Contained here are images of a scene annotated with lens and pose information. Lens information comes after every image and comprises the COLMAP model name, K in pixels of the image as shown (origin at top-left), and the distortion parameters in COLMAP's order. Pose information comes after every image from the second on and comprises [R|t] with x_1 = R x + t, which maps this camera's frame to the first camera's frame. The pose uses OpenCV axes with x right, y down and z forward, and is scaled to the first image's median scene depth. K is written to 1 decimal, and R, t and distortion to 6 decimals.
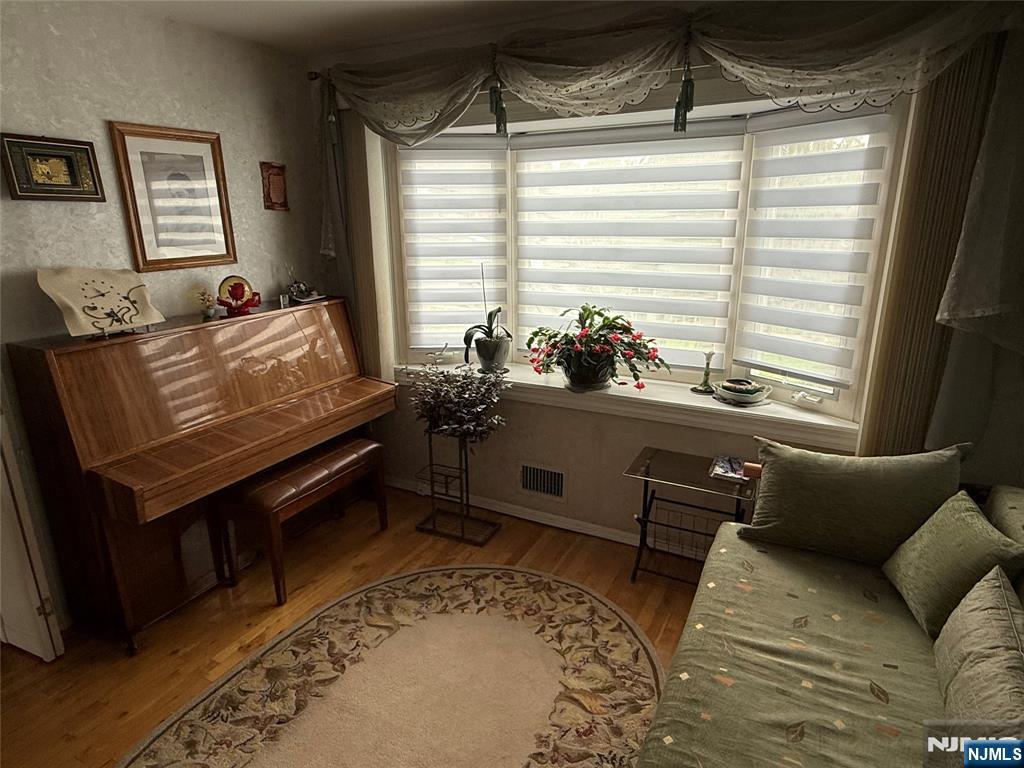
lens RADIAL K [[604.1, 0, 512.0], [0, 604.1, 384.0], [0, 0, 1]] dist [-0.000280, 0.001002]
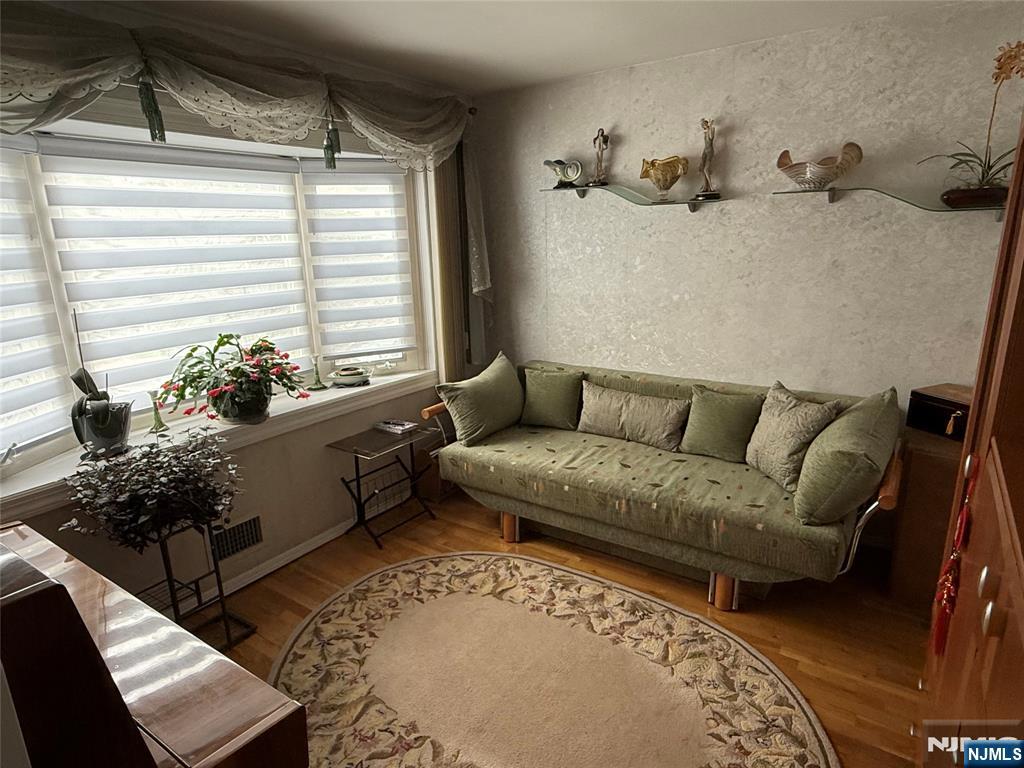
lens RADIAL K [[604.1, 0, 512.0], [0, 604.1, 384.0], [0, 0, 1]] dist [-0.000280, 0.001002]
pose [[0.106571, -0.238072, 0.965383, -0.857084], [0.289396, 0.936305, 0.198954, -0.134519], [-0.951259, 0.258175, 0.168680, 0.502115]]
